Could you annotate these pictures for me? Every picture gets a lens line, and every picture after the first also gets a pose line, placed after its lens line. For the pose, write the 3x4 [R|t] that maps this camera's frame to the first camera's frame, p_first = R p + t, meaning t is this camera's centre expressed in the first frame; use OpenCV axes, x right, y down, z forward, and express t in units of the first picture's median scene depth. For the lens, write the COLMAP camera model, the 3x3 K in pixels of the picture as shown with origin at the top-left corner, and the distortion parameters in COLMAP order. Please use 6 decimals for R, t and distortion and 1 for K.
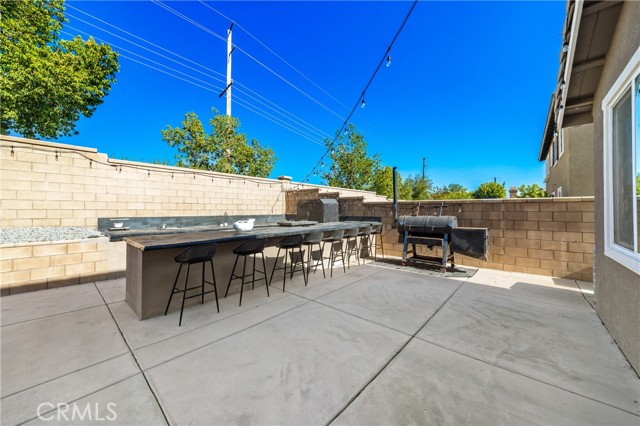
lens RADIAL K [[228.3, 0, 320.0], [0, 228.3, 213.0], [0, 0, 1]] dist [0.000033, -0.000069]
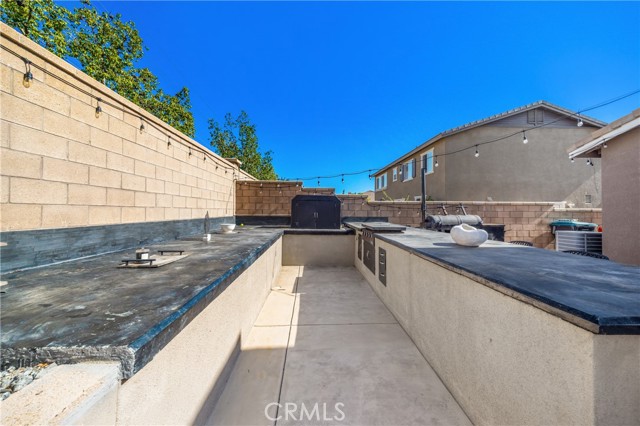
lens RADIAL K [[228.3, 0, 320.0], [0, 228.3, 213.0], [0, 0, 1]] dist [0.000033, -0.000069]
pose [[0.721805, -0.004736, 0.692080, -0.594197], [0.007482, 0.999972, -0.000961, -0.000881], [-0.692056, 0.005871, 0.721820, 0.477665]]
